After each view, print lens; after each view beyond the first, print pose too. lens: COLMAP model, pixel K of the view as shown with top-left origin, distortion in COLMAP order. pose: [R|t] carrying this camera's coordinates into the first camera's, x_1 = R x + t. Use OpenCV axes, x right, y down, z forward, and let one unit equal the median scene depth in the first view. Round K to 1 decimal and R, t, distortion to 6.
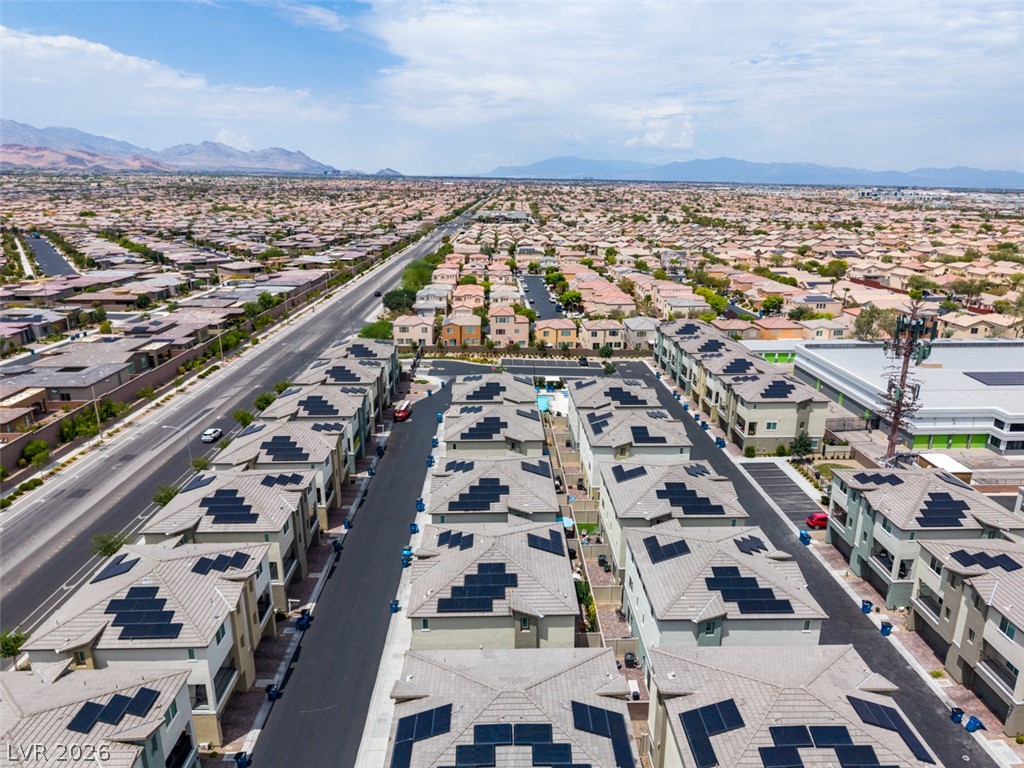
lens RADIAL K [[707.4, 0, 512.5], [0, 707.4, 346.3], [0, 0, 1]] dist [0.001051, 0.038941]
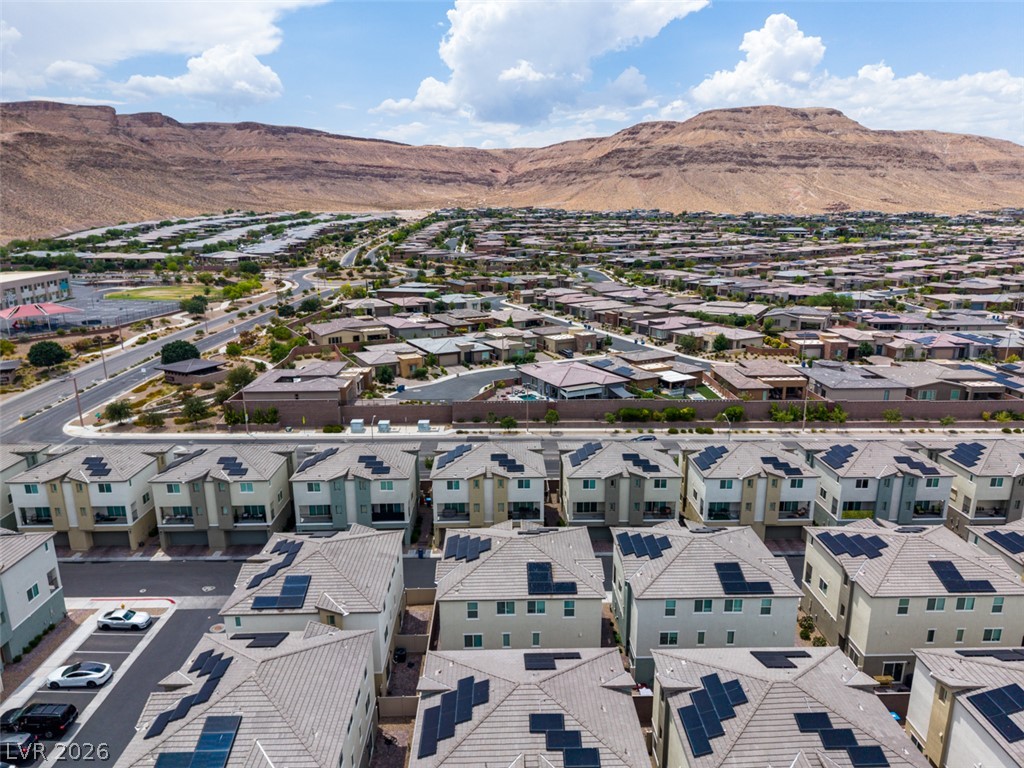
lens RADIAL K [[682.1, 0, 513.3], [0, 682.1, 385.6], [0, 0, 1]] dist [0.038060, -0.043620]
pose [[0.004377, 0.251259, -0.967910, 0.247697], [-0.221450, 0.944131, 0.244084, -0.055389], [0.975162, 0.213275, 0.059774, 0.228616]]
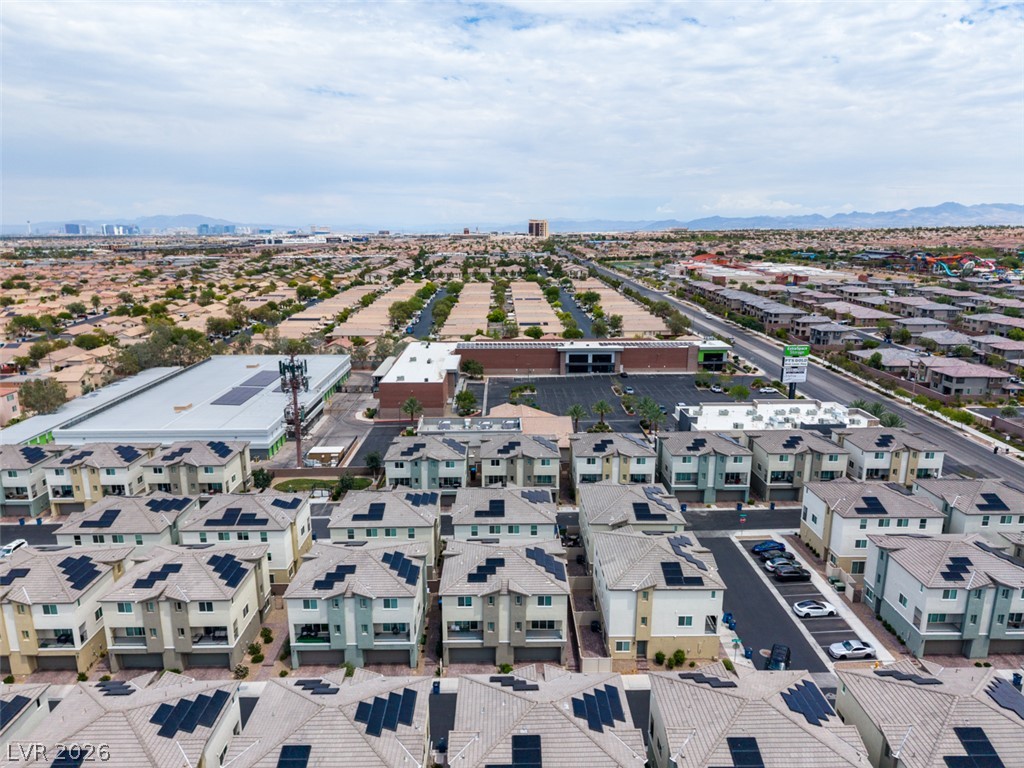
lens RADIAL K [[683.4, 0, 511.3], [0, 683.4, 390.3], [0, 0, 1]] dist [0.040551, -0.039985]
pose [[0.005345, -0.237235, 0.971438, -0.327641], [0.227646, 0.946233, 0.229827, -0.085271], [-0.973729, 0.219916, 0.059063, 0.217320]]
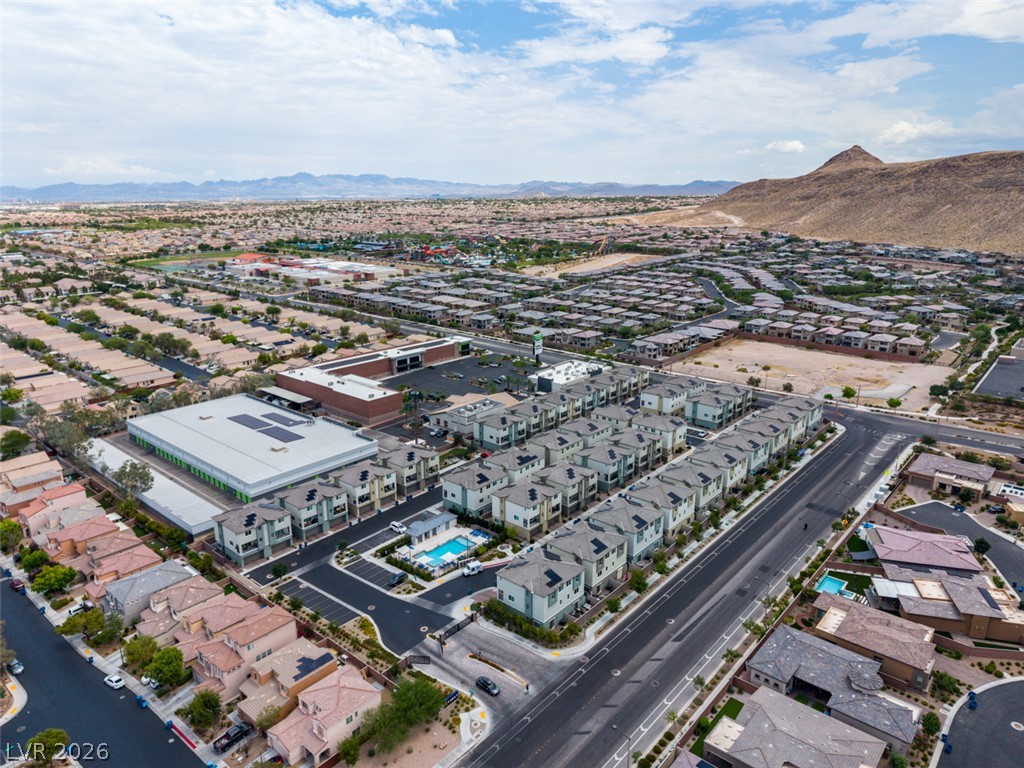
lens RADIAL K [[687.9, 0, 515.1], [0, 687.9, 385.3], [0, 0, 1]] dist [0.071616, -0.042552]
pose [[-0.744694, -0.183792, 0.641600, -0.485388], [0.149100, 0.891223, 0.428357, -0.421612], [-0.650538, 0.414658, -0.636286, 0.952579]]
